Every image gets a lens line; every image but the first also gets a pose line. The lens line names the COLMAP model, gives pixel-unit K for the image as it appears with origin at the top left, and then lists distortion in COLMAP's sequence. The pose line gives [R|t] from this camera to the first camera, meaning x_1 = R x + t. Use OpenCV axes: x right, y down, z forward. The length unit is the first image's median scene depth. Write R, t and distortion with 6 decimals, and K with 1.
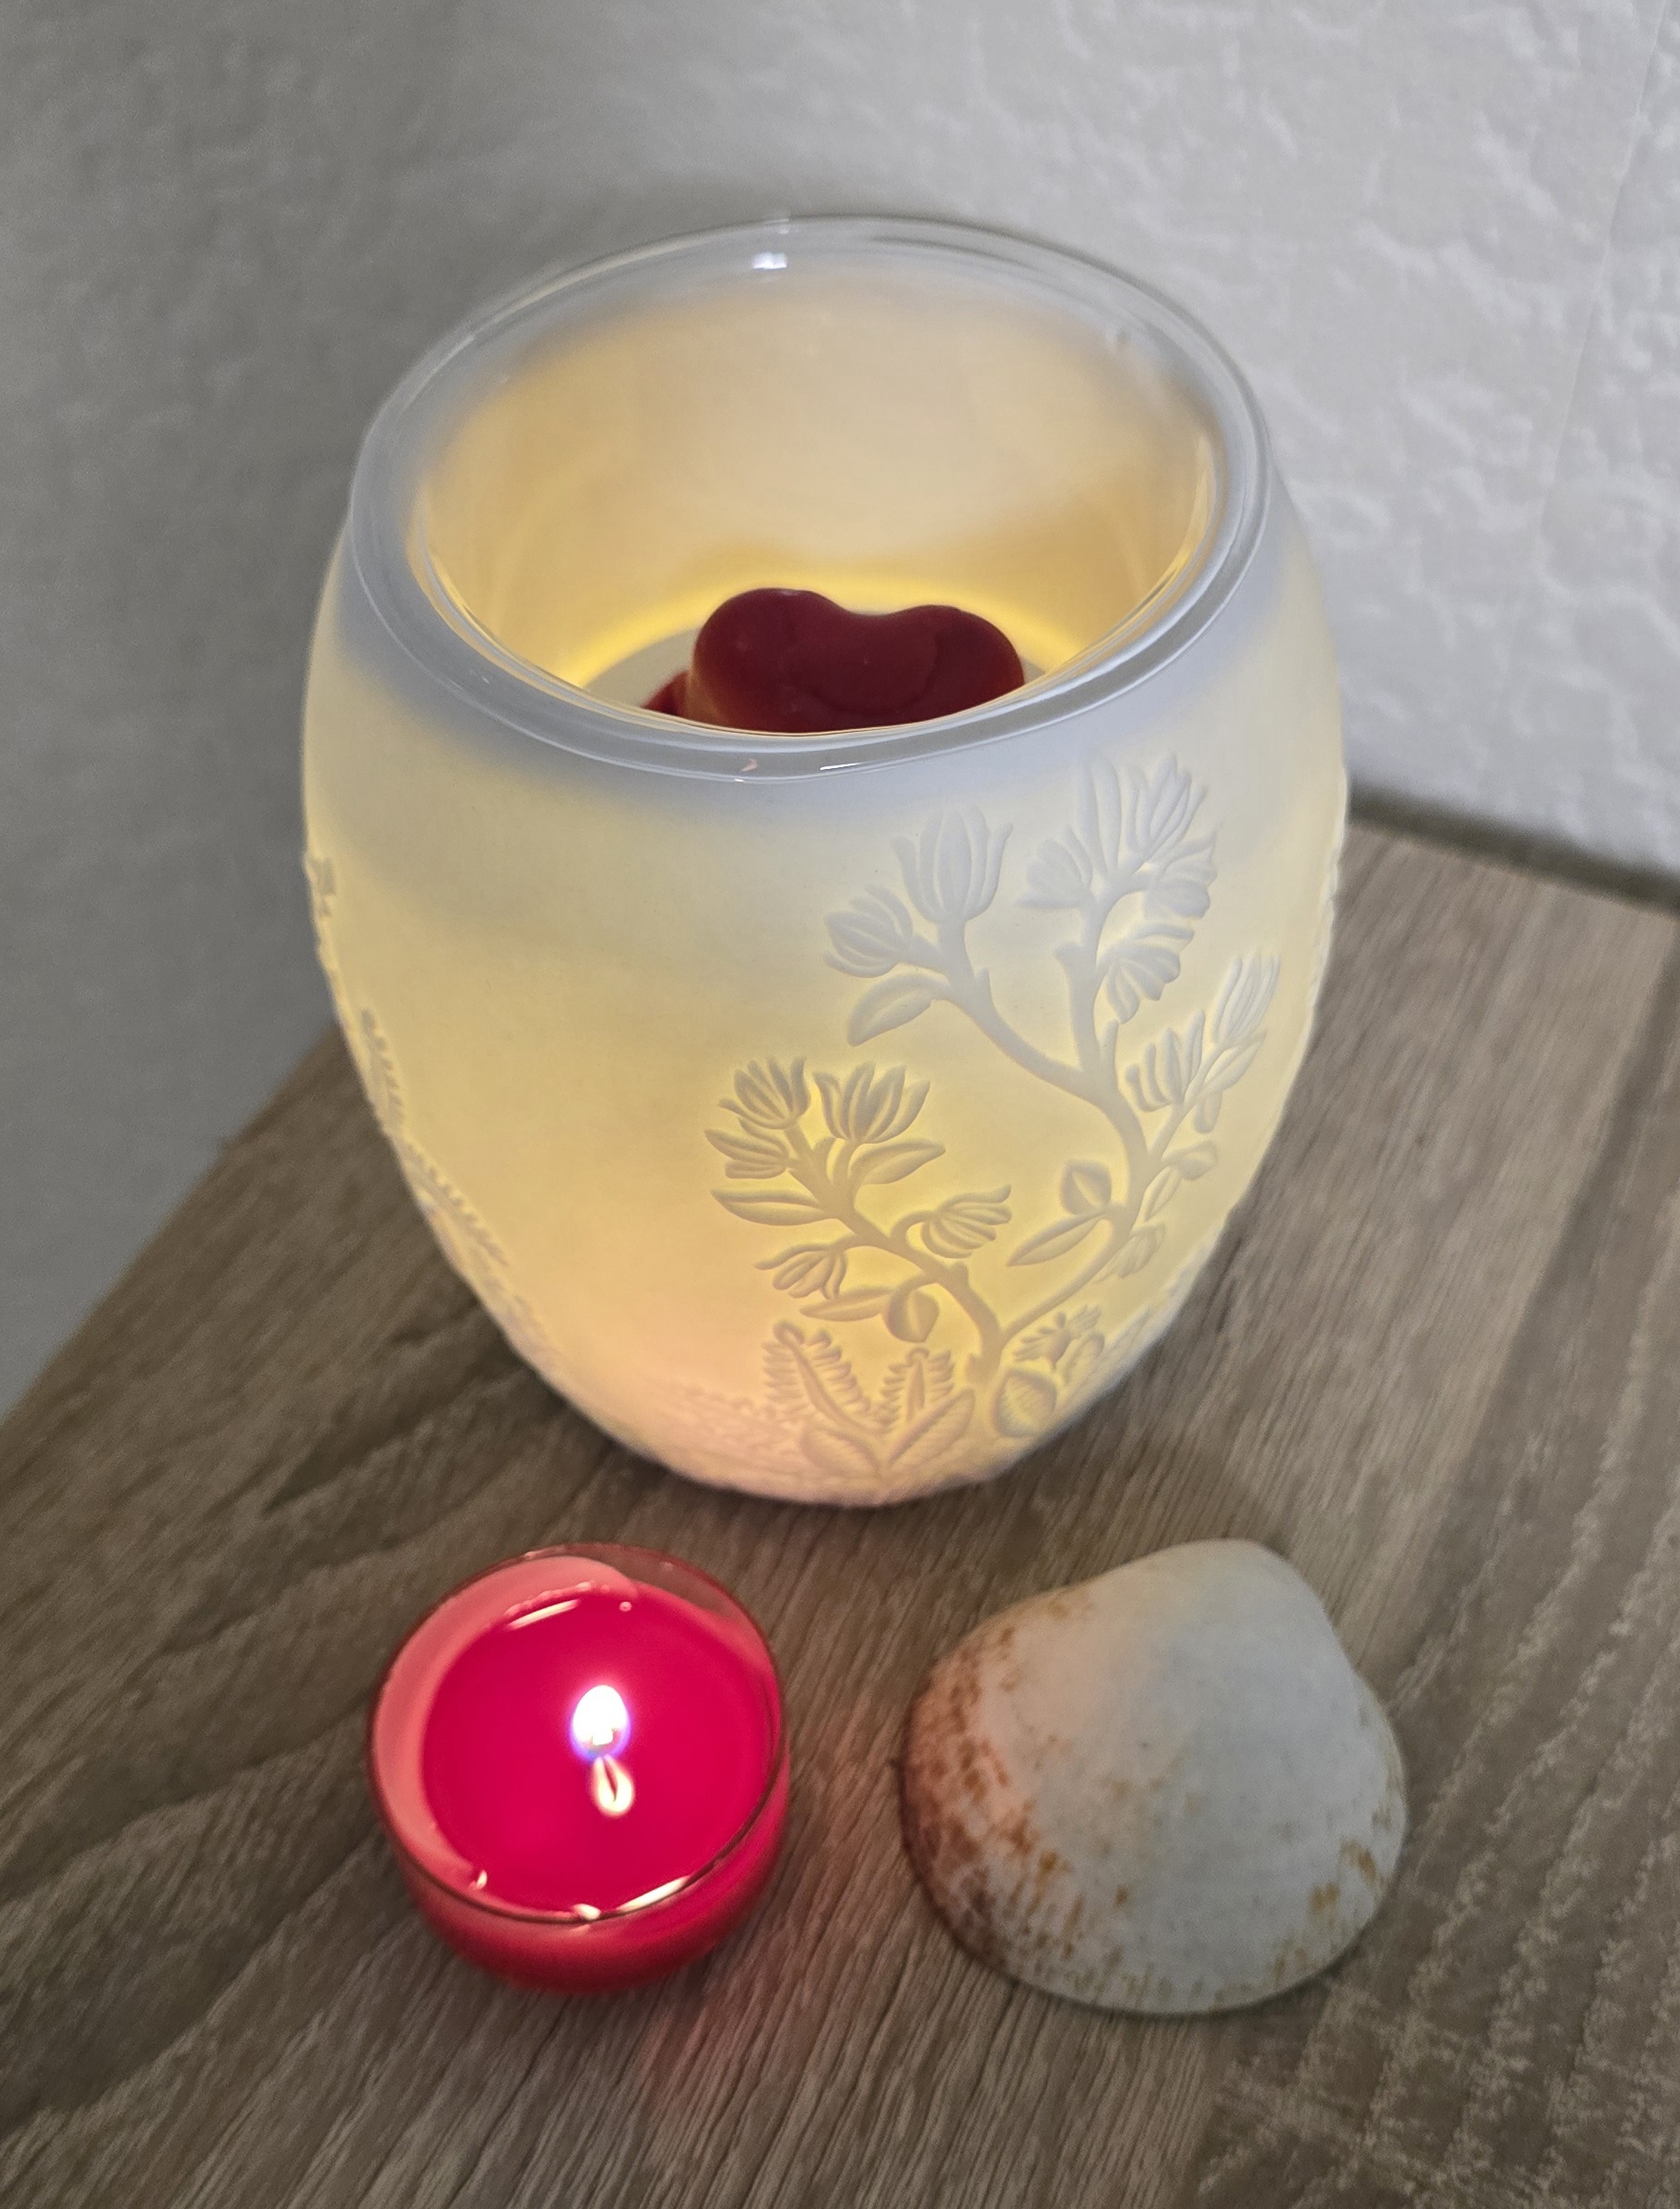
lens RADIAL K [[2576.3, 0, 841.6], [0, 2576.3, 1174.0], [0, 0, 1]] dist [0.086054, -0.292010]
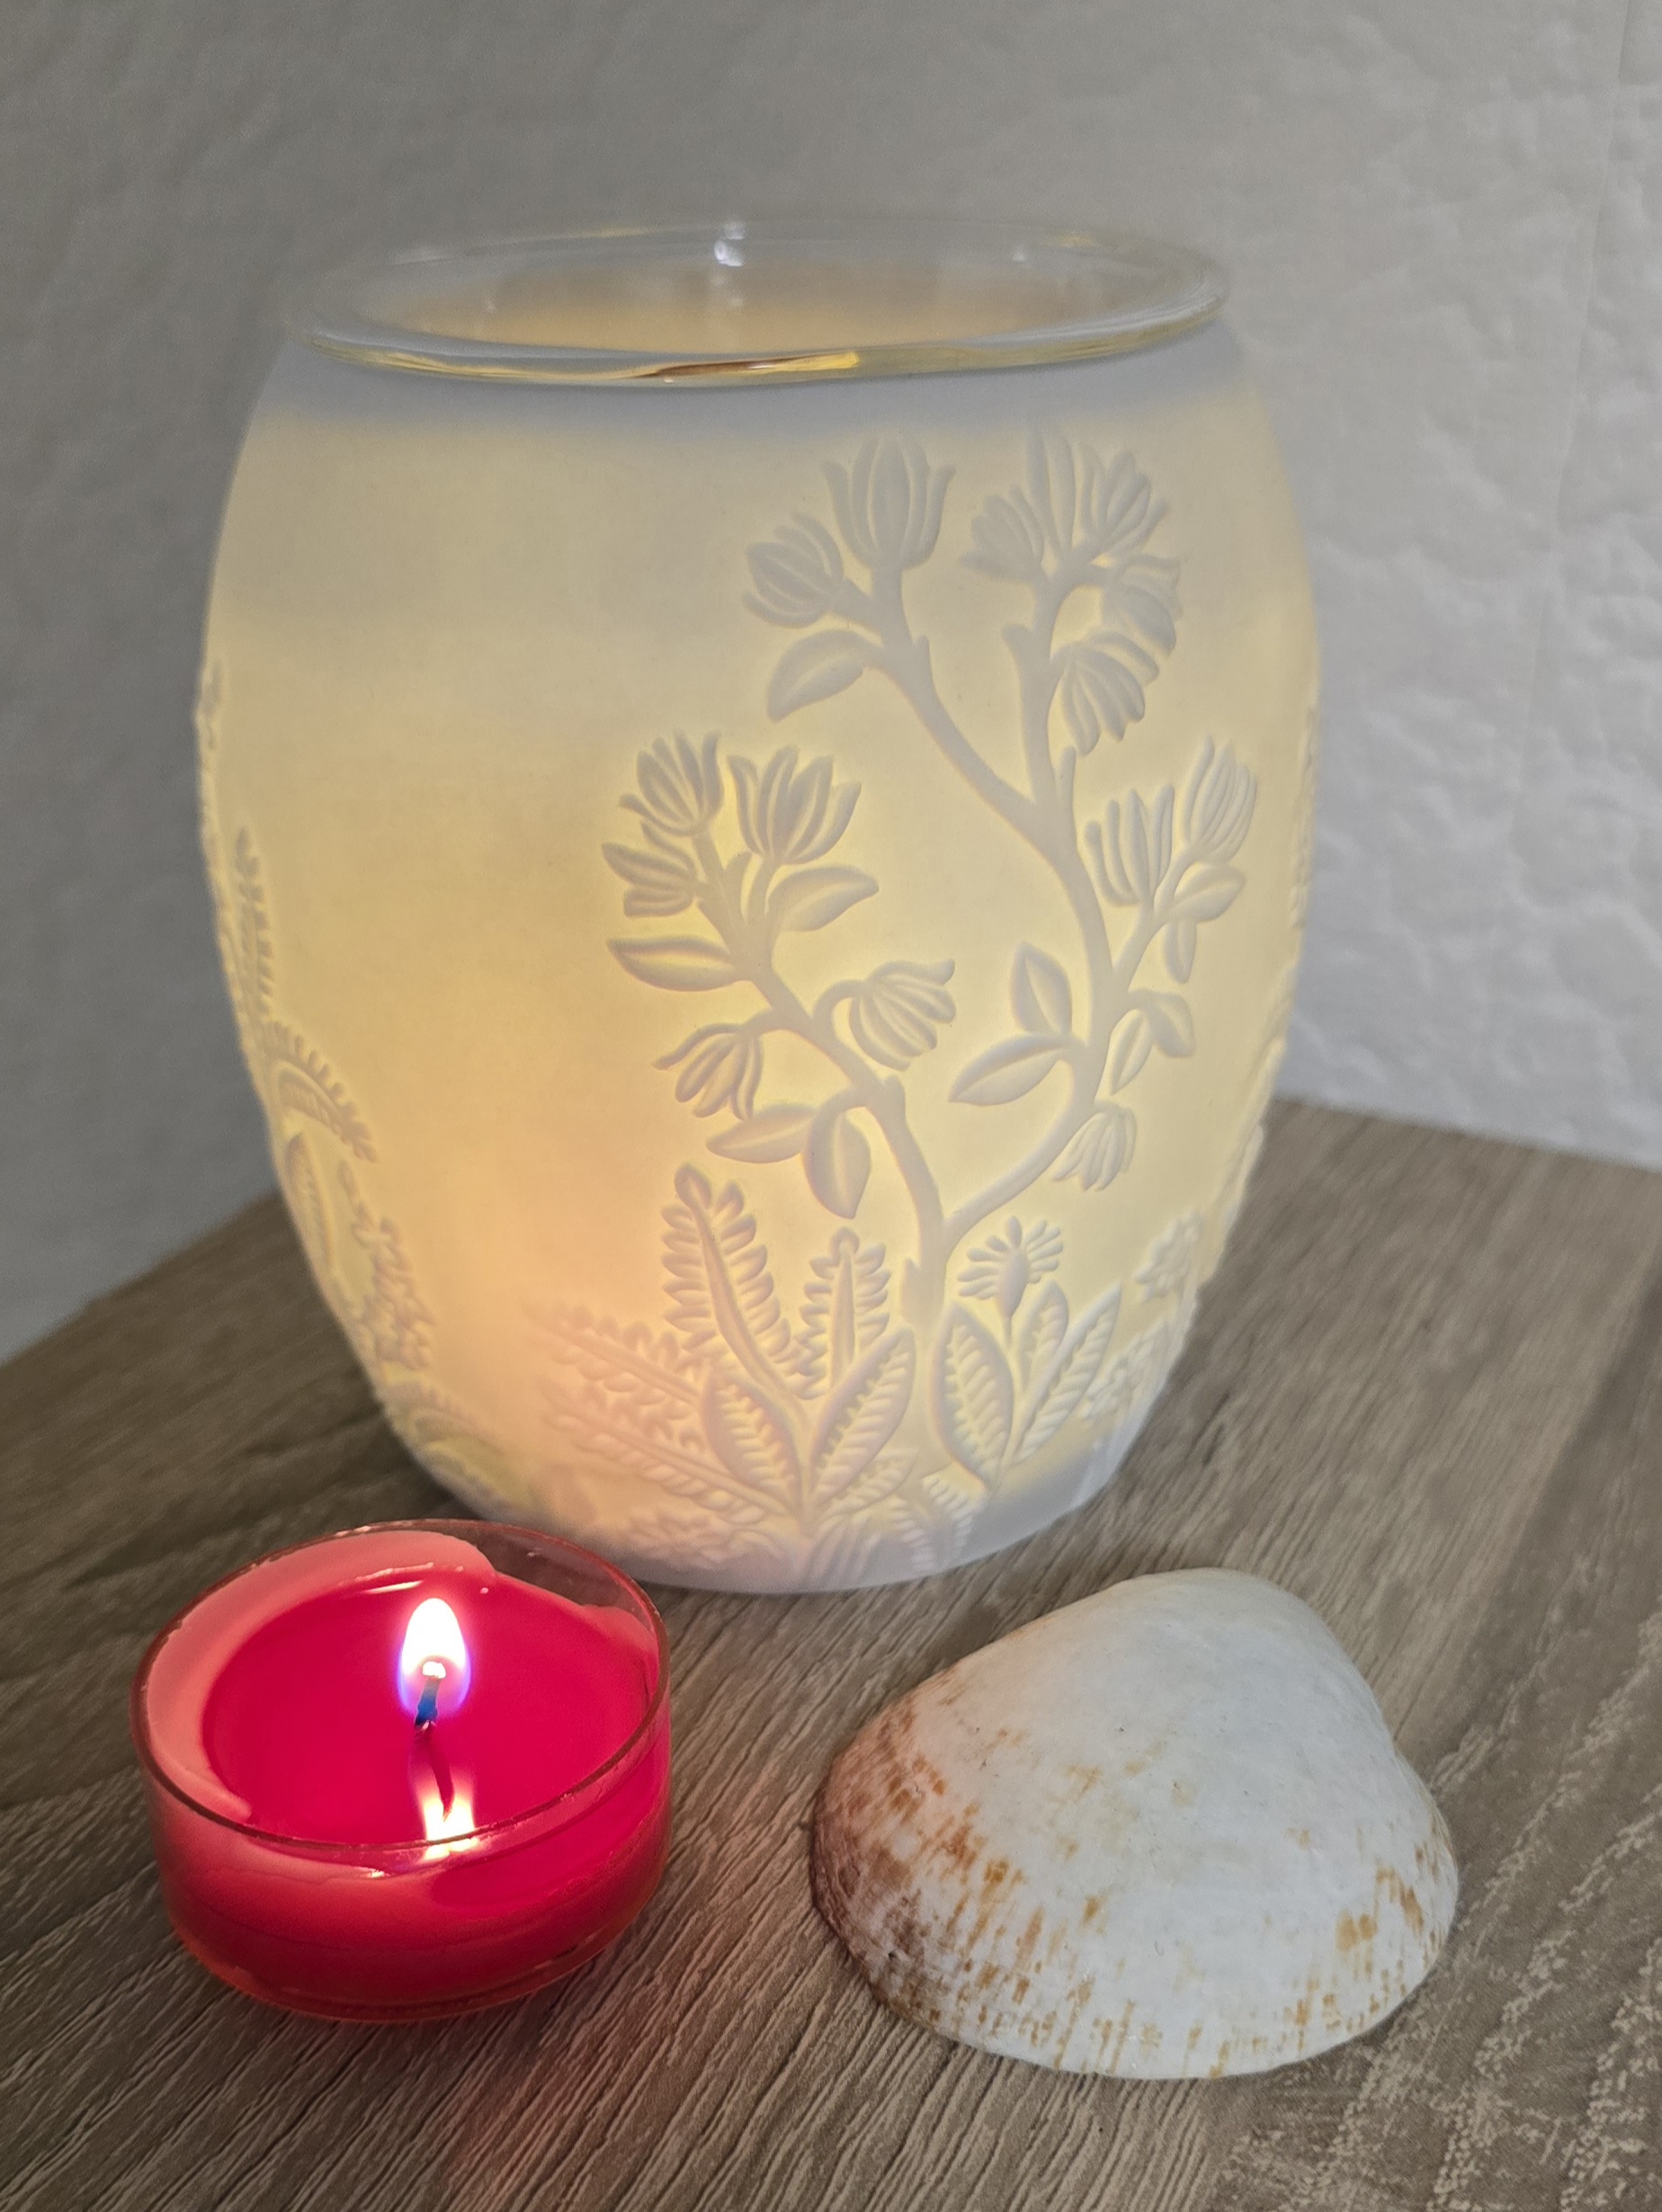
lens RADIAL K [[2520.5, 0, 819.9], [0, 2520.5, 1256.7], [0, 0, 1]] dist [0.053604, -0.217201]
pose [[0.999505, 0.028966, -0.012294, 0.030593], [-0.031465, 0.924361, -0.380218, 0.377634], [0.000351, 0.380417, 0.924815, 0.229755]]
